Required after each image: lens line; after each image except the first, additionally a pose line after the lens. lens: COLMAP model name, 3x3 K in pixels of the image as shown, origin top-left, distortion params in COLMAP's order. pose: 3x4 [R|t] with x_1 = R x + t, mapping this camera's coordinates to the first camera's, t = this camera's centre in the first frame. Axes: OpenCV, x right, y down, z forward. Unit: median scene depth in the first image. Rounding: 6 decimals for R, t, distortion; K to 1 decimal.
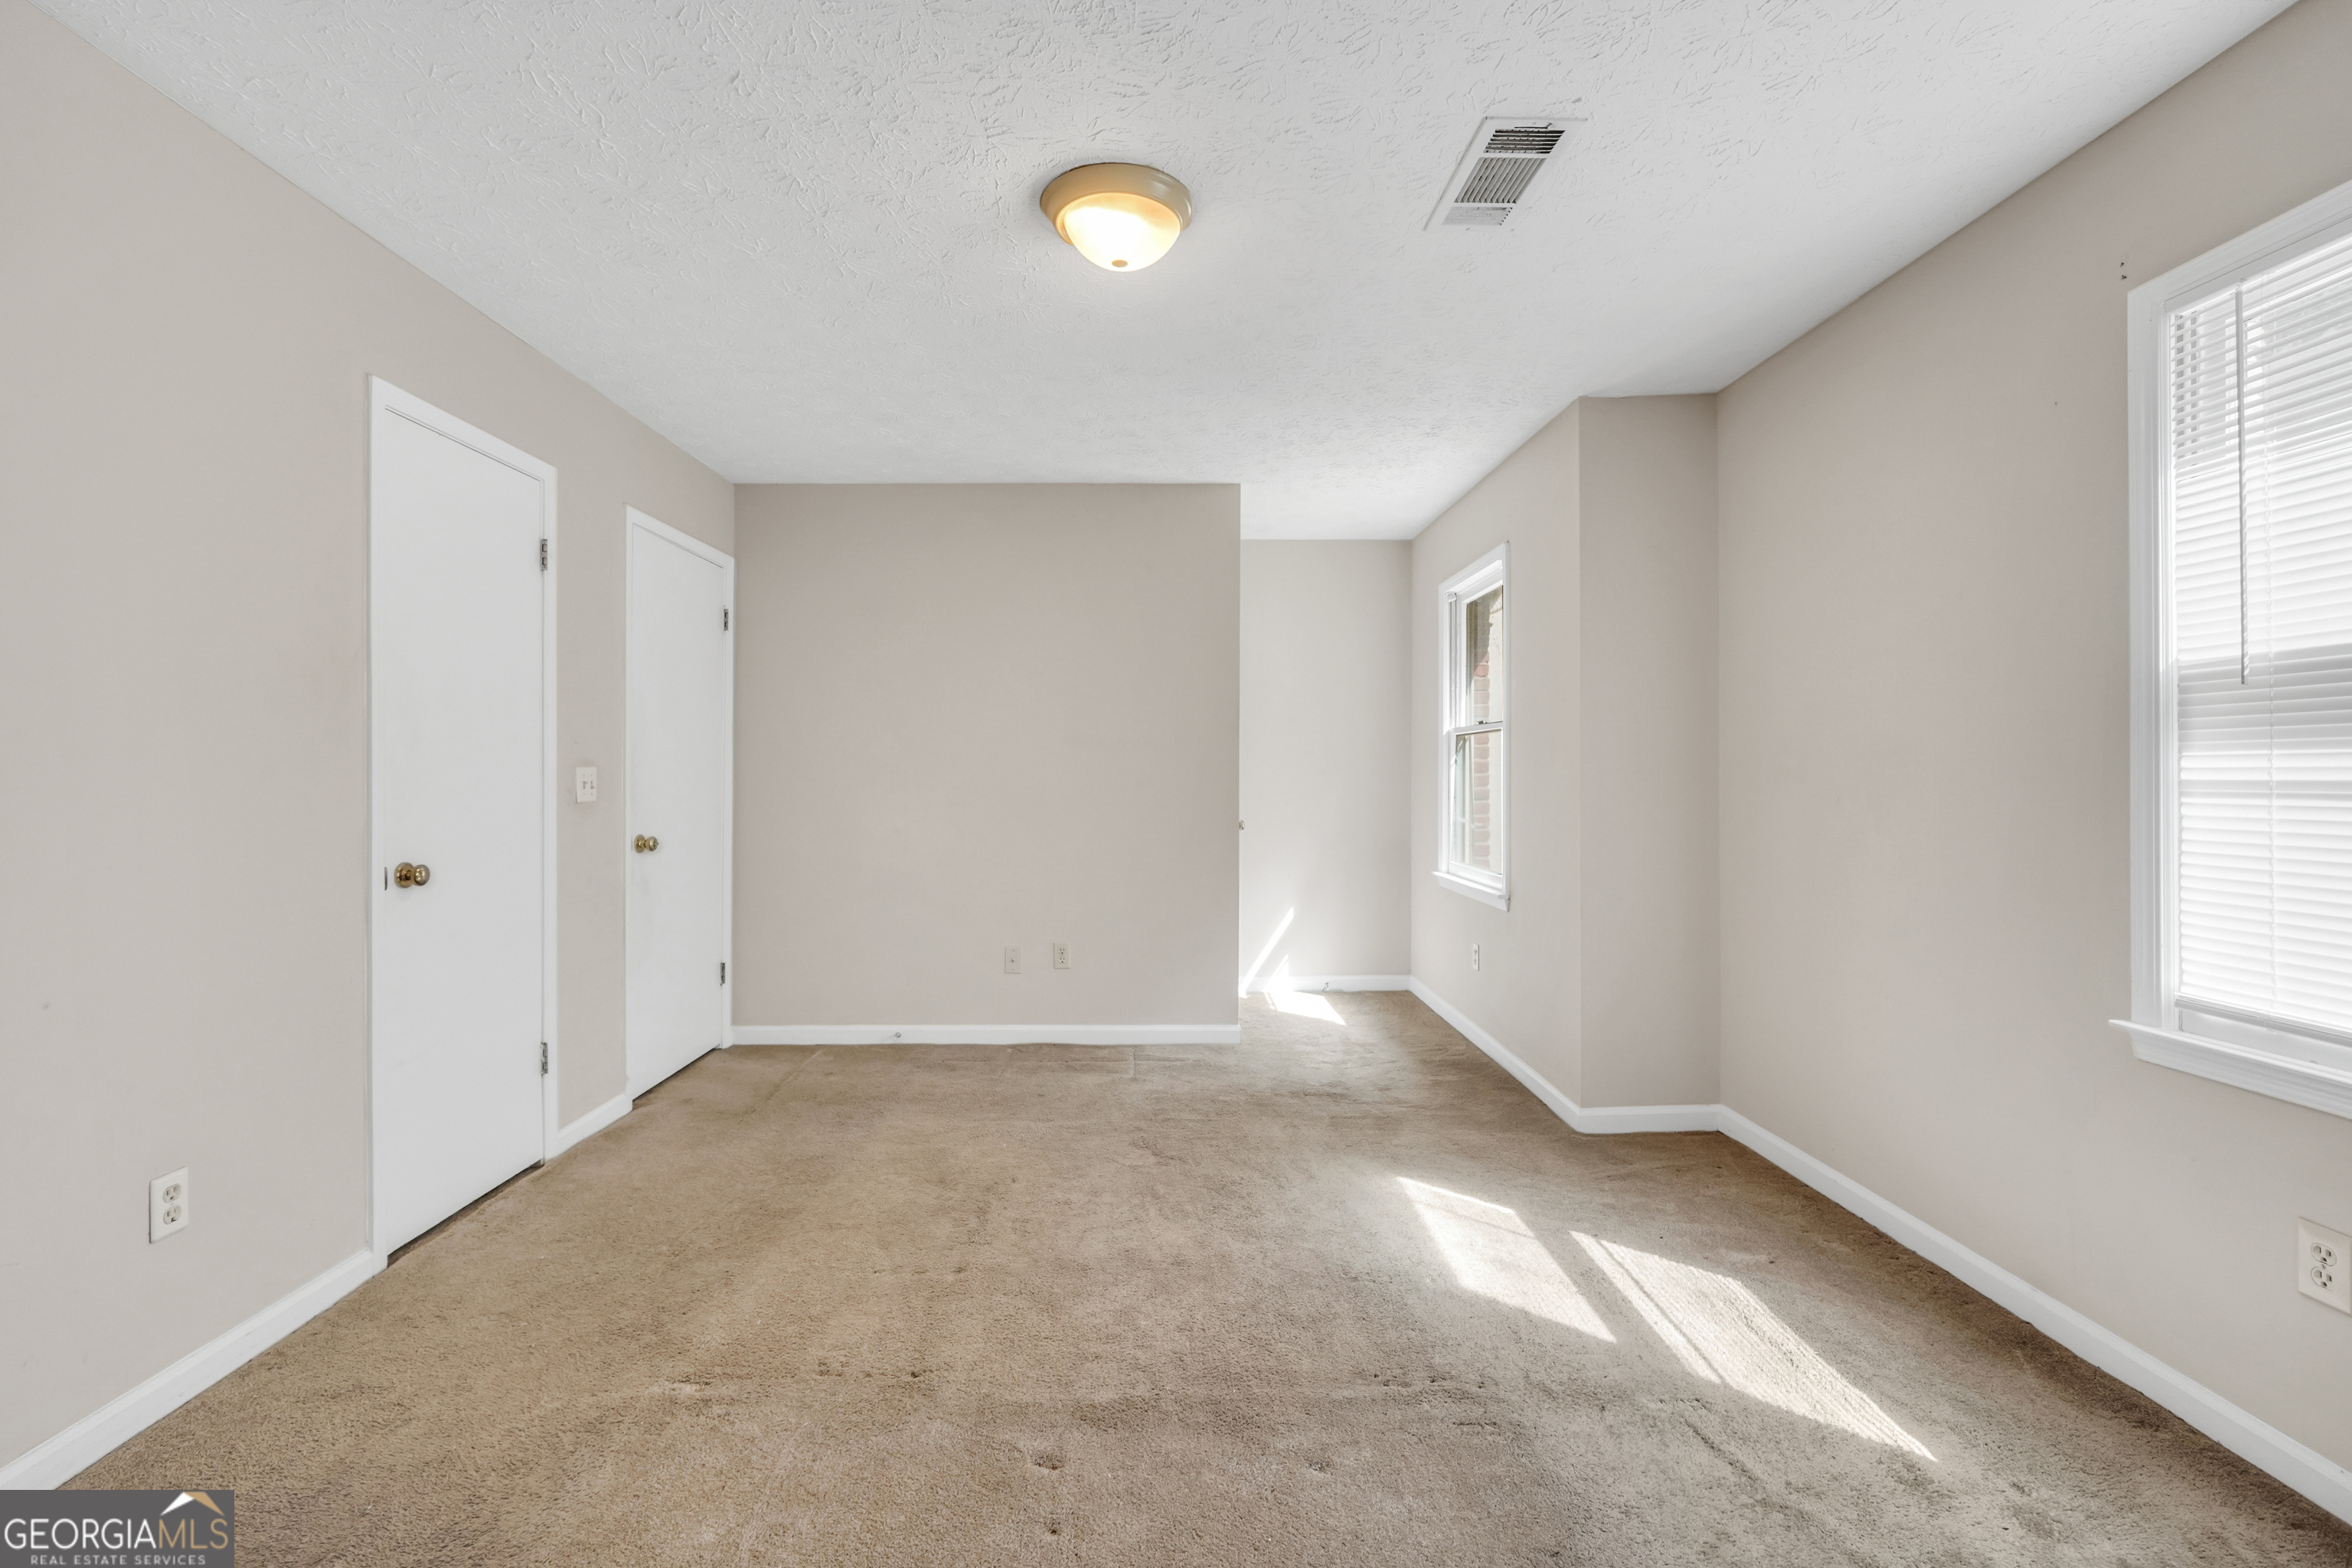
lens RADIAL K [[993.3, 0, 1175.1], [0, 993.3, 773.6], [0, 0, 1]] dist [-0.019126, 0.007629]
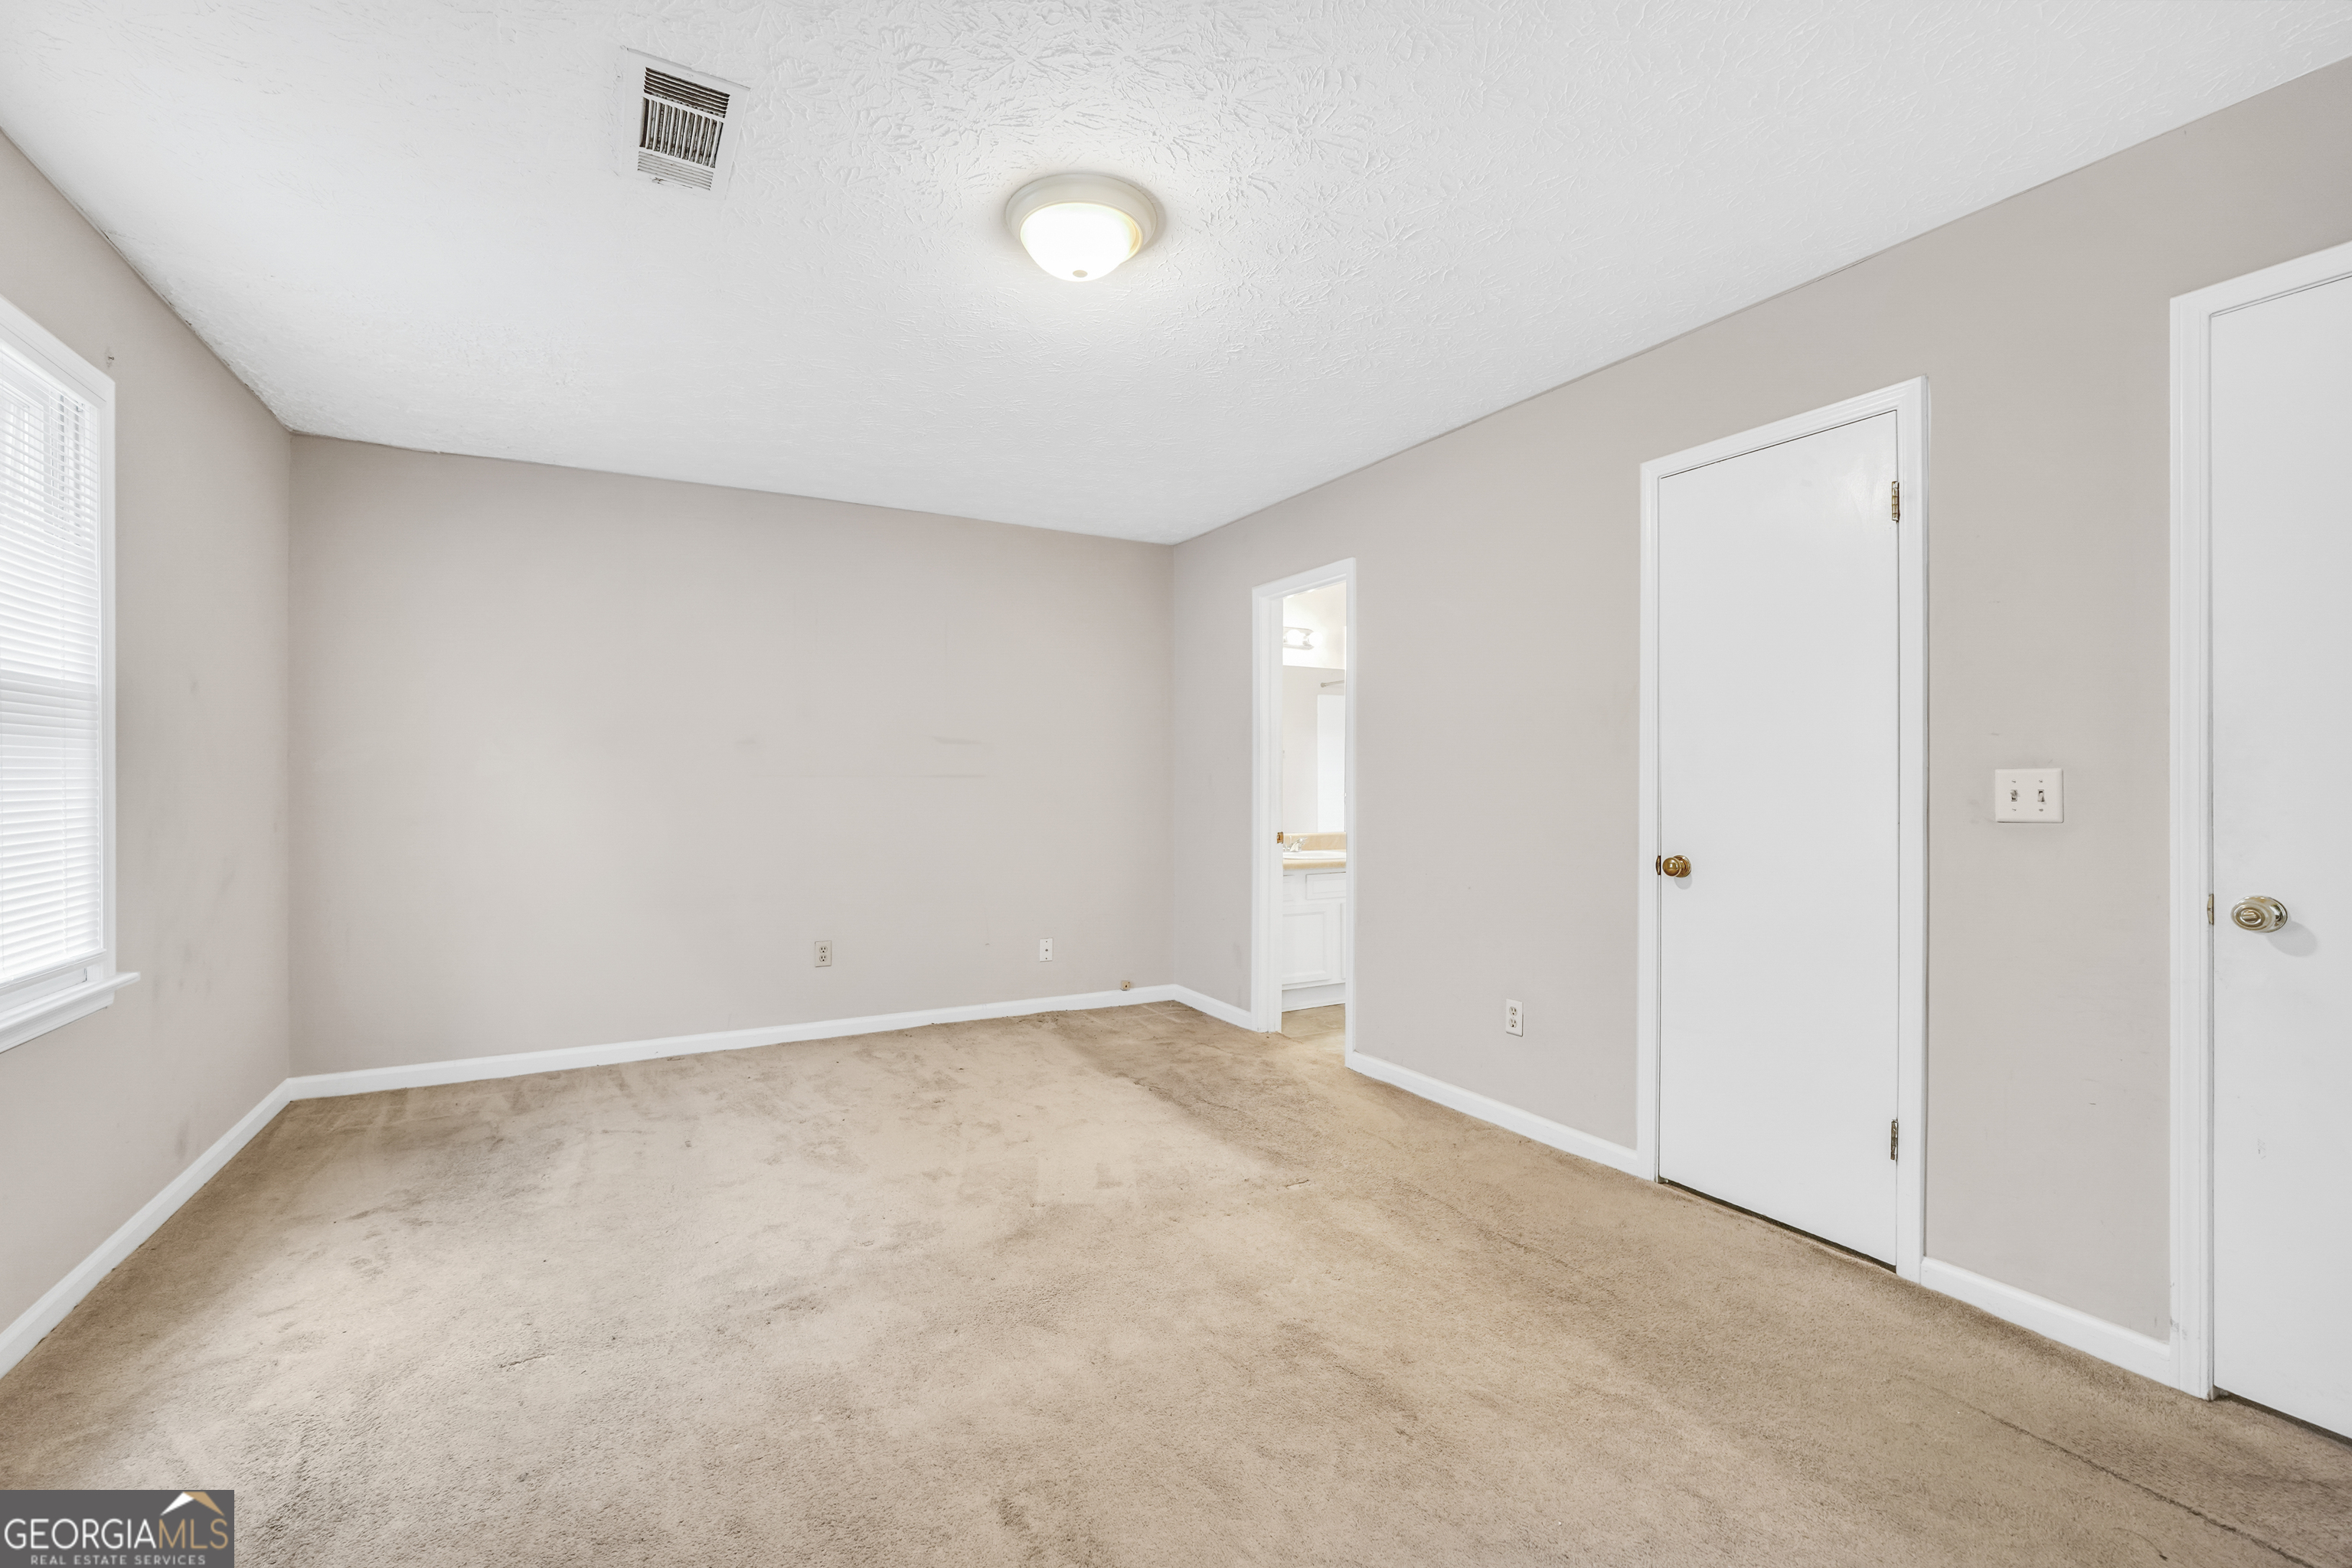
lens RADIAL K [[993.3, 0, 1175.1], [0, 993.3, 773.6], [0, 0, 1]] dist [-0.019126, 0.007629]
pose [[-0.880484, 0.002254, -0.474070, 0.299358], [0.004699, 0.999981, -0.003975, -0.004908], [0.474052, -0.005728, -0.880478, 1.752778]]
